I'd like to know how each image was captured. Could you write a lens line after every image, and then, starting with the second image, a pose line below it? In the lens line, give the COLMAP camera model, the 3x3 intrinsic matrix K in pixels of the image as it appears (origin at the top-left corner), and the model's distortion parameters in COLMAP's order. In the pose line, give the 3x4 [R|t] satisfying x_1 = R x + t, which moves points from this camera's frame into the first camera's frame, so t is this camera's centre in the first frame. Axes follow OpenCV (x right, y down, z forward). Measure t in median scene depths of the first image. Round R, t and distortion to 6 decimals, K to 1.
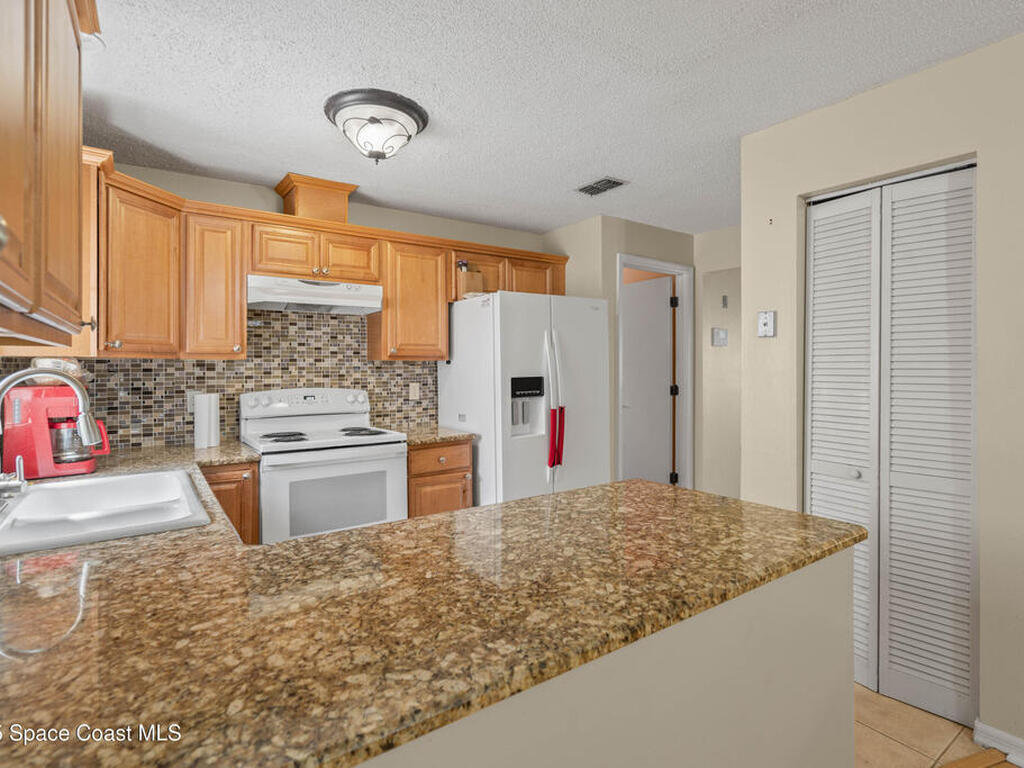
lens RADIAL K [[520.9, 0, 517.3], [0, 520.9, 365.0], [0, 0, 1]] dist [-0.011294, 0.000874]
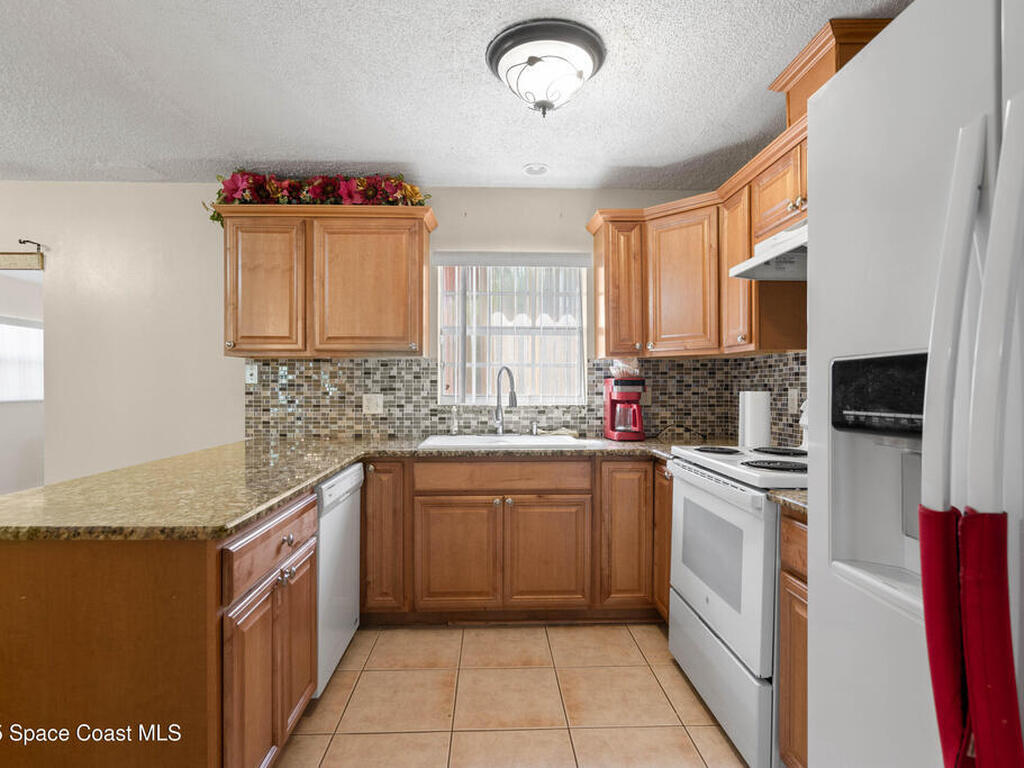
lens RADIAL K [[520.9, 0, 504.7], [0, 520.9, 387.9], [0, 0, 1]] dist [-0.011294, 0.000874]
pose [[-0.562939, 0.006902, -0.826470, 0.323584], [0.006723, 0.999970, 0.003771, 0.037564], [0.826471, -0.003434, -0.562968, 0.985572]]
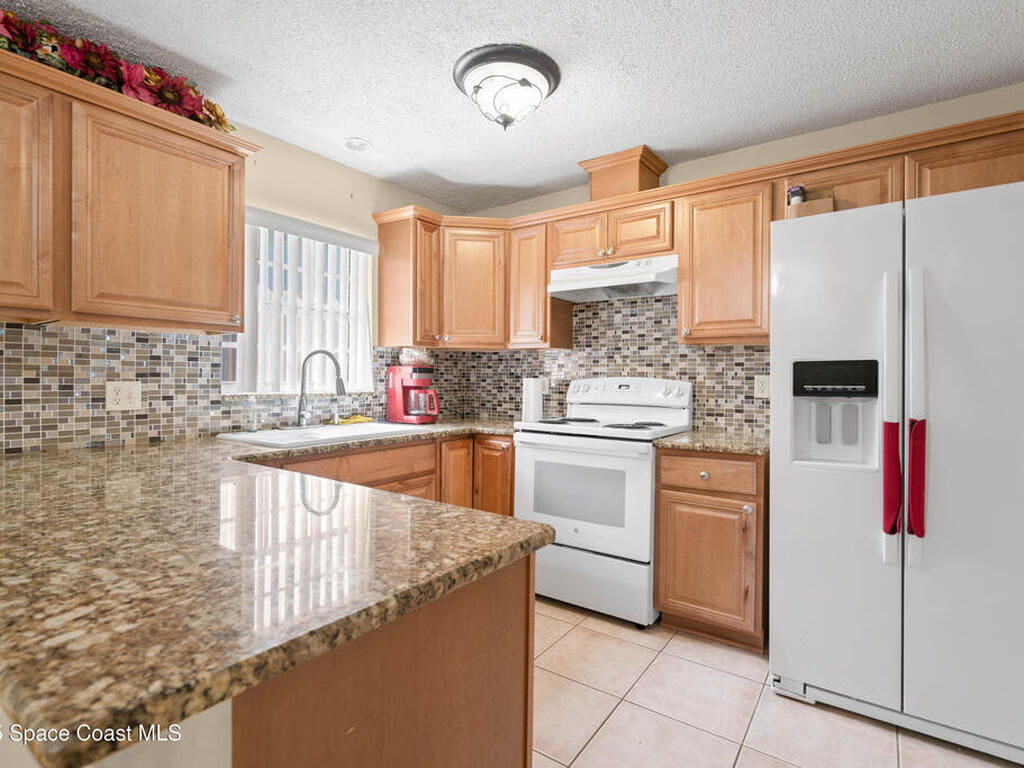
lens RADIAL K [[520.9, 0, 503.9], [0, 520.9, 377.6], [0, 0, 1]] dist [-0.011294, 0.000874]
pose [[0.316434, 0.009595, -0.948566, 0.436799], [-0.004950, 0.999952, 0.008463, 0.038284], [0.948601, 0.002017, 0.316467, 0.483664]]
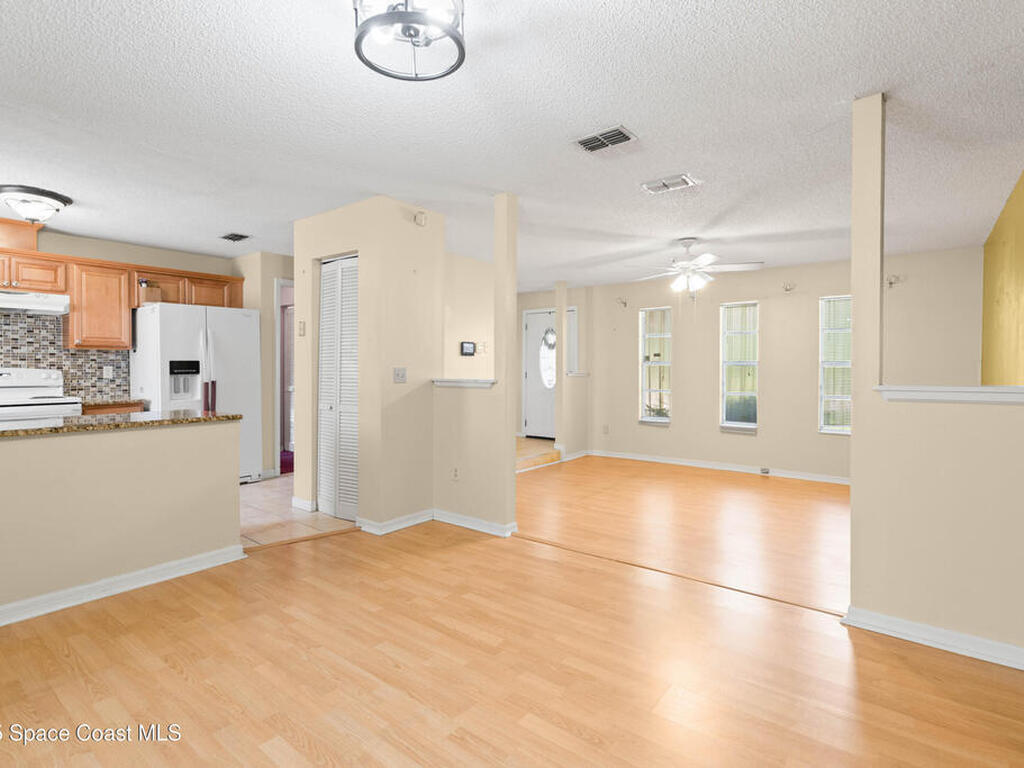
lens RADIAL K [[520.9, 0, 518.7], [0, 520.9, 371.4], [0, 0, 1]] dist [-0.011294, 0.000874]
pose [[0.957738, 0.000642, 0.287641, 0.506832], [-0.003654, 0.999944, 0.009935, 0.035227], [-0.287619, -0.010566, 0.957687, -0.694718]]
